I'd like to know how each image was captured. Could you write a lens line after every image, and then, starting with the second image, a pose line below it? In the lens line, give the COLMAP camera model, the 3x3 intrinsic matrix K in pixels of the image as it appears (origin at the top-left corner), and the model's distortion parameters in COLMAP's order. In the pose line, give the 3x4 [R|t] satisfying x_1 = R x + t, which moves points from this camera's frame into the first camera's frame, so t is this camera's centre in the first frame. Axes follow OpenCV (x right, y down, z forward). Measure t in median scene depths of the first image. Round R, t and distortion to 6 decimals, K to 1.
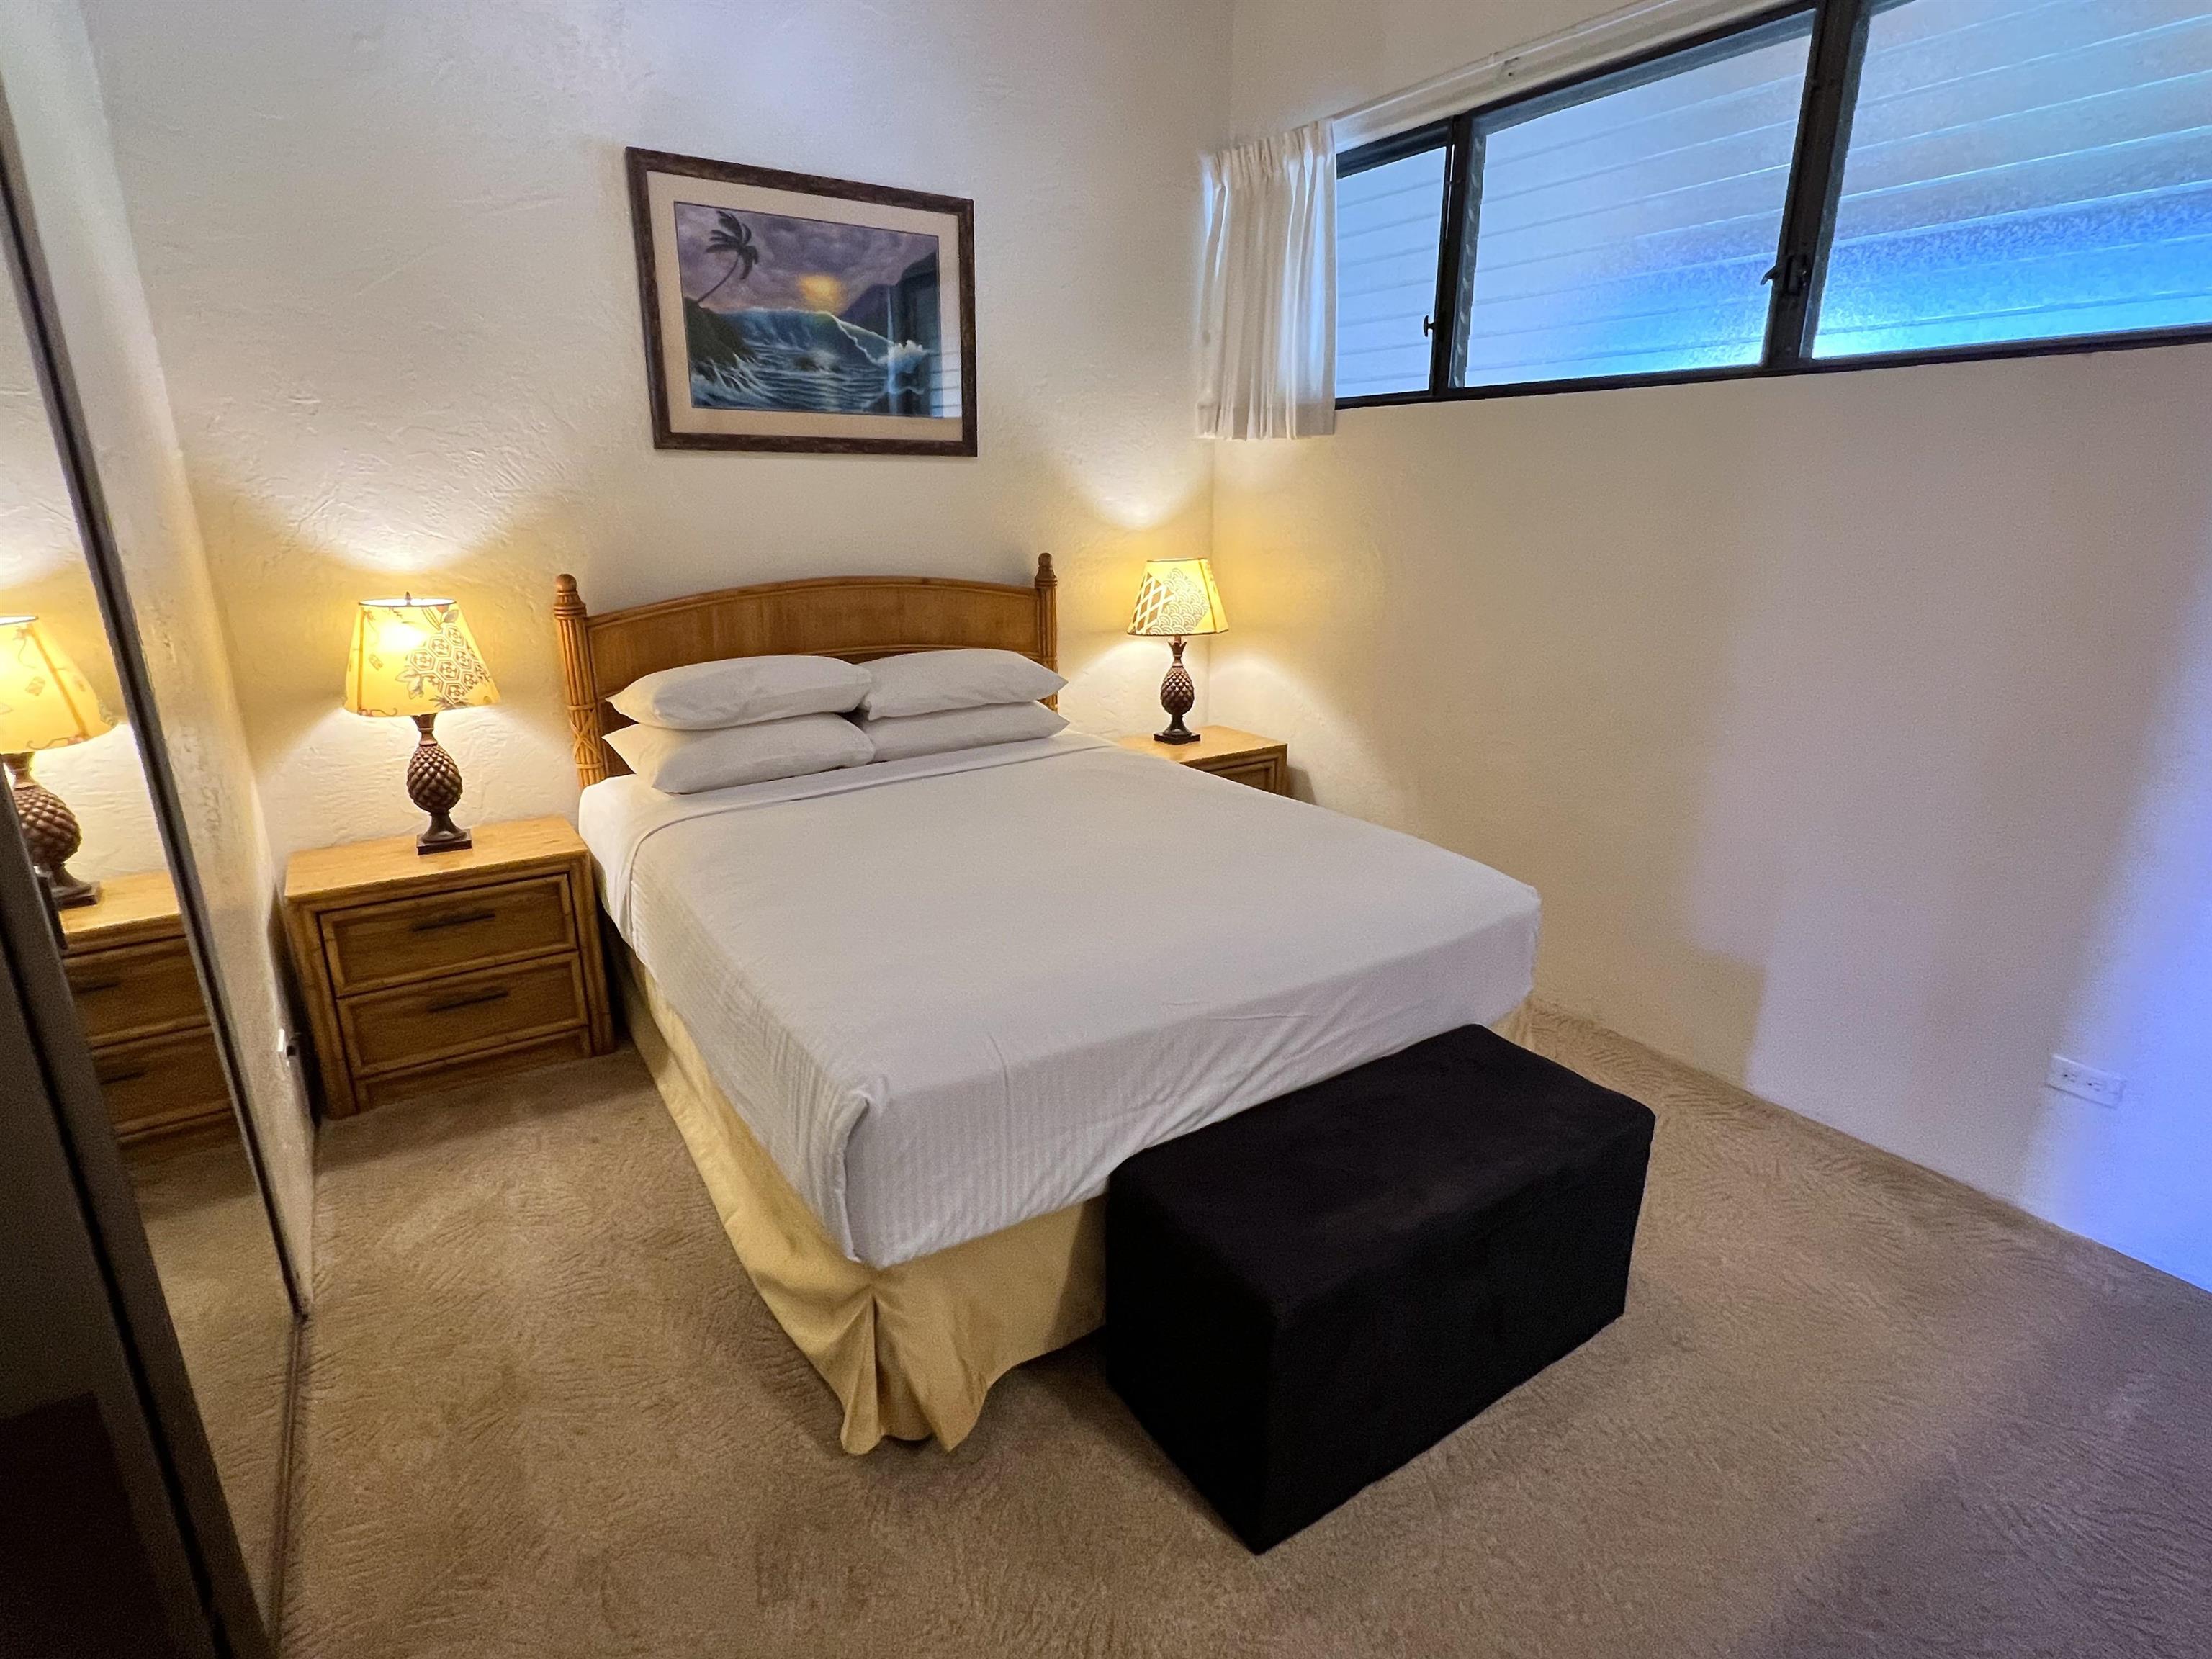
lens RADIAL K [[1120.9, 0, 1126.7], [0, 1120.9, 823.2], [0, 0, 1]] dist [0.001483, -0.000407]
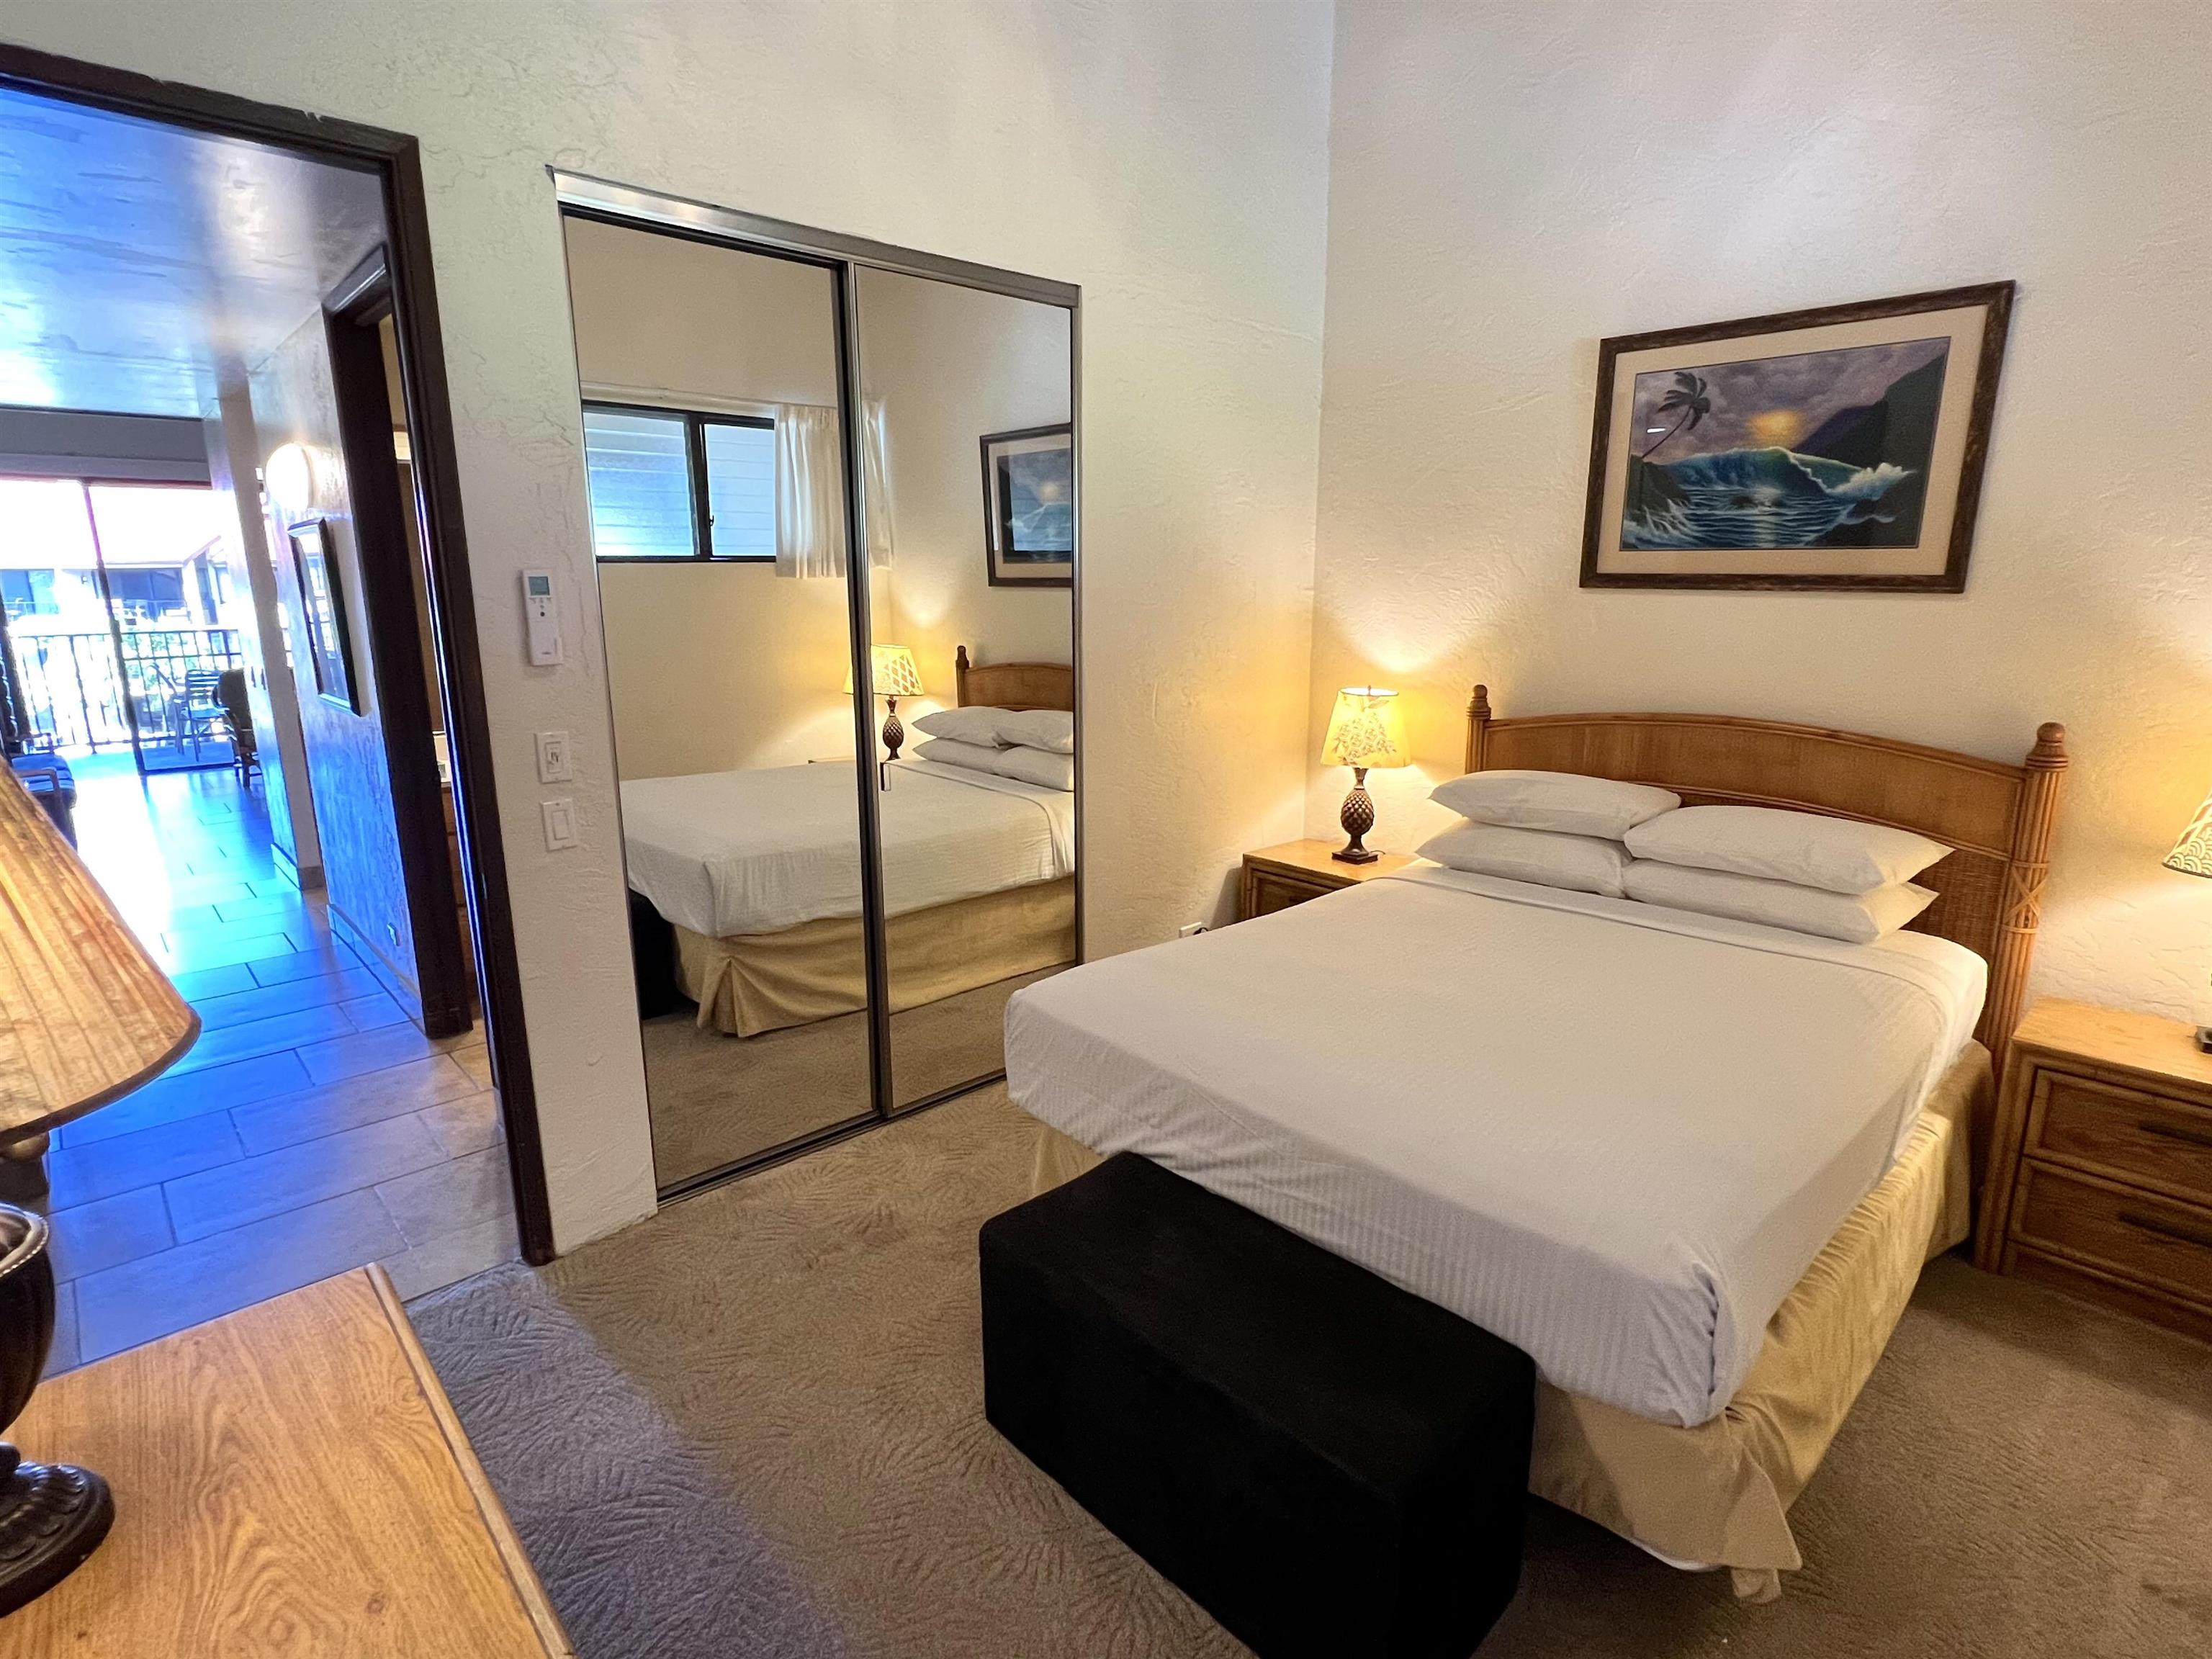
lens RADIAL K [[1120.9, 0, 1126.7], [0, 1120.9, 823.2], [0, 0, 1]] dist [0.001483, -0.000407]
pose [[0.186347, 0.197272, -0.962475, 0.628720], [-0.306886, 0.942306, 0.133721, -0.114721], [0.933325, 0.270452, 0.236135, 0.353545]]
